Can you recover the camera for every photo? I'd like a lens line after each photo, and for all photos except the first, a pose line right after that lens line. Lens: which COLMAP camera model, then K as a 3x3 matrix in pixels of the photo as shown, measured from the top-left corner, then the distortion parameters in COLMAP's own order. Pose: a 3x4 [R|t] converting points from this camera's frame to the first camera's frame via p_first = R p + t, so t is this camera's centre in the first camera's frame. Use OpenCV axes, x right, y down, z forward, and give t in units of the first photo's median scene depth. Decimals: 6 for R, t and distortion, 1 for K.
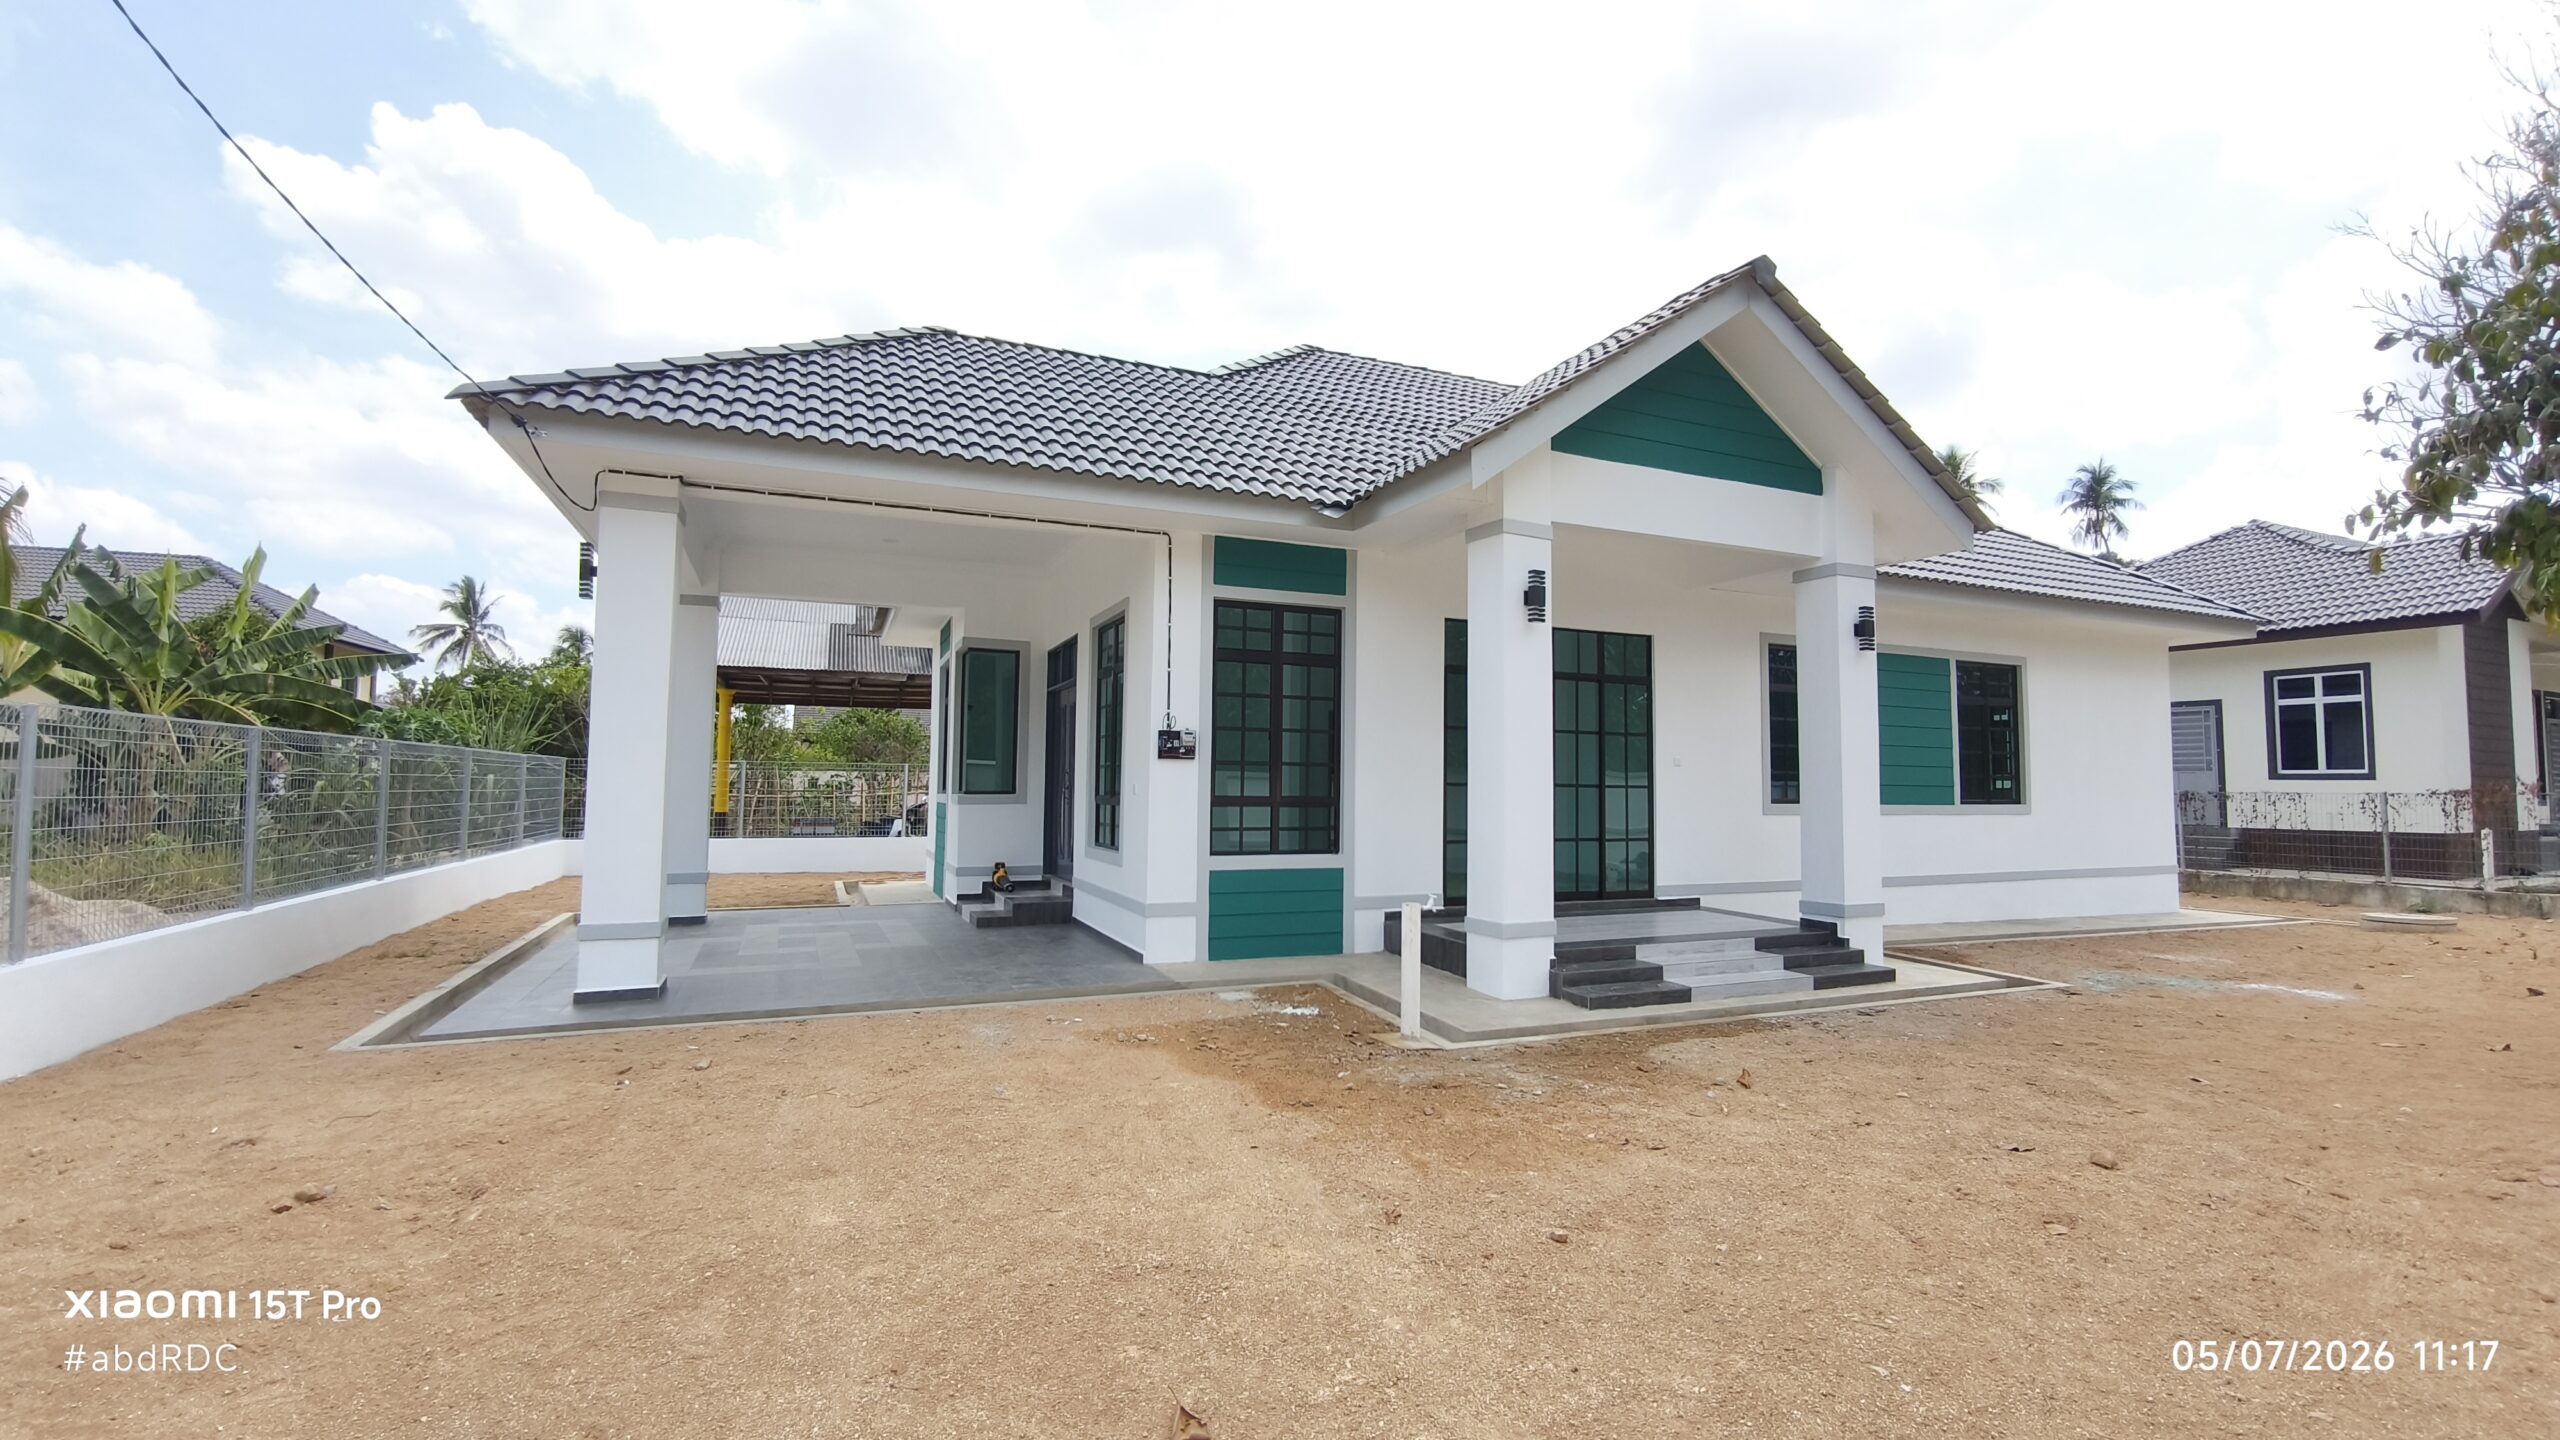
lens RADIAL K [[1103.6, 0, 1301.5], [0, 1103.6, 722.5], [0, 0, 1]] dist [-0.032610, 0.019487]
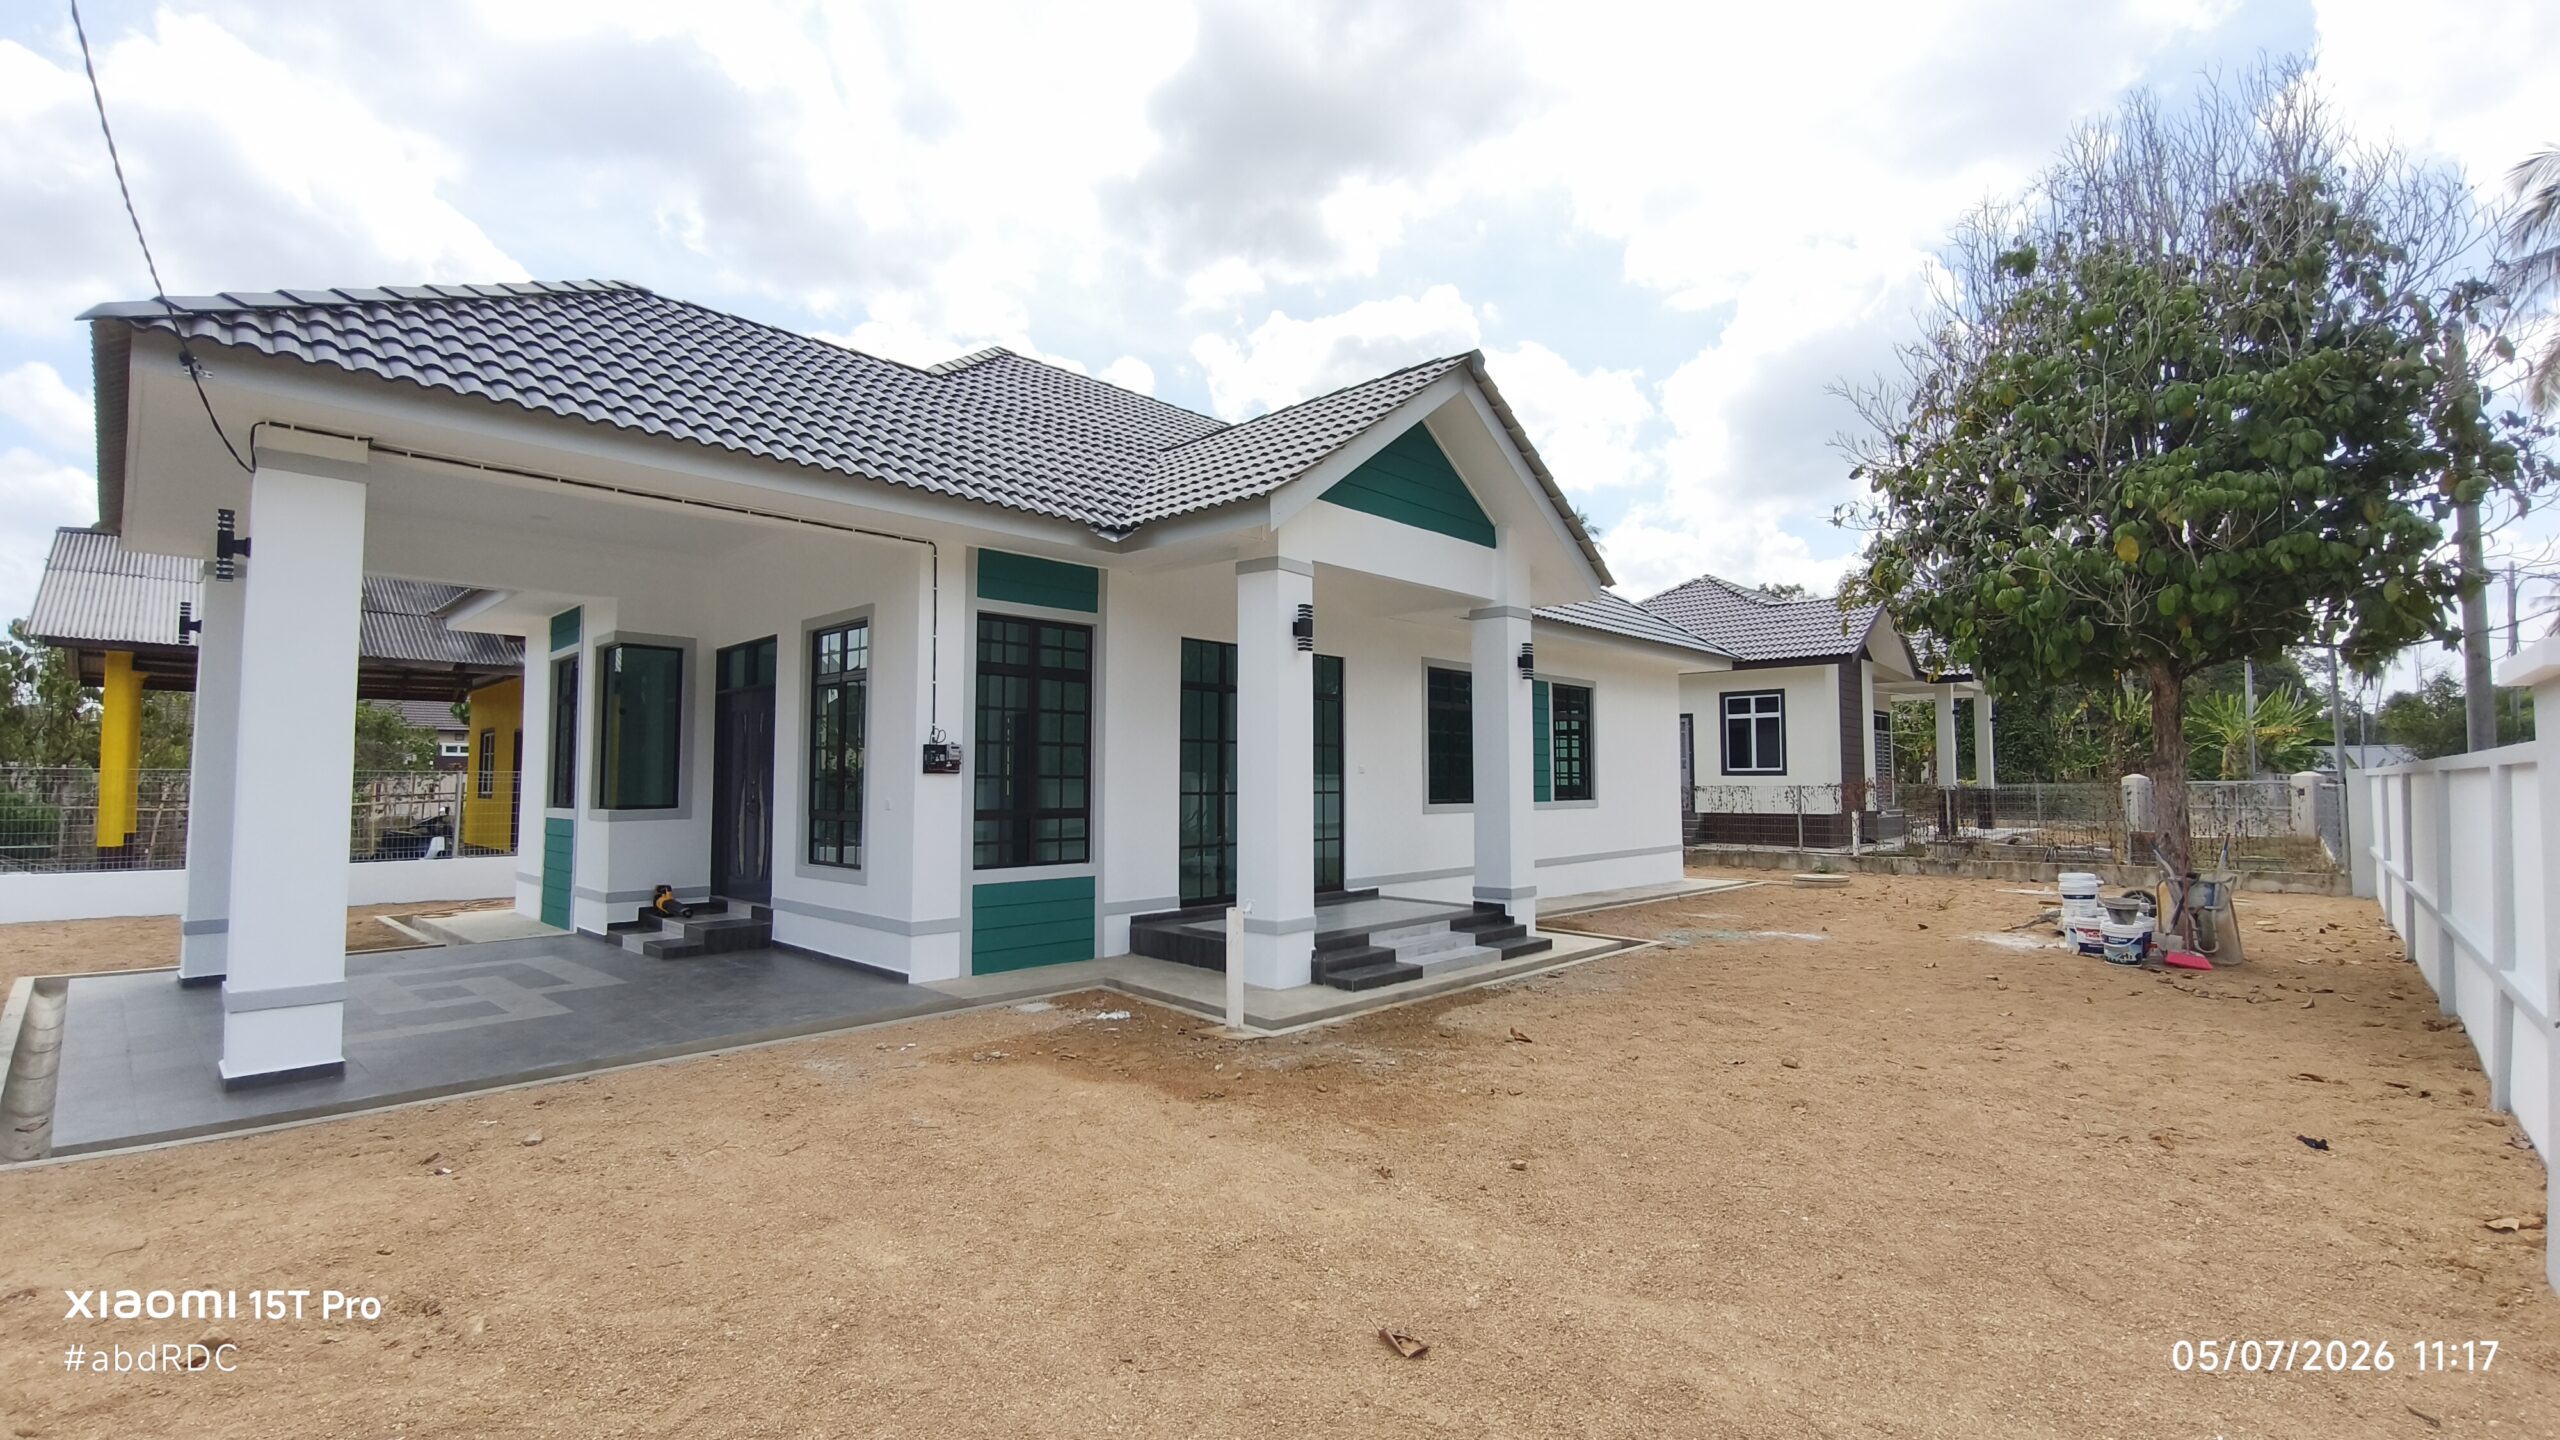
lens RADIAL K [[1103.6, 0, 1301.5], [0, 1103.6, 722.5], [0, 0, 1]] dist [-0.032610, 0.019487]
pose [[0.918308, 0.010035, 0.395739, -0.209004], [-0.012210, 0.999921, 0.002978, -0.019231], [-0.395678, -0.007567, 0.918358, -0.027960]]
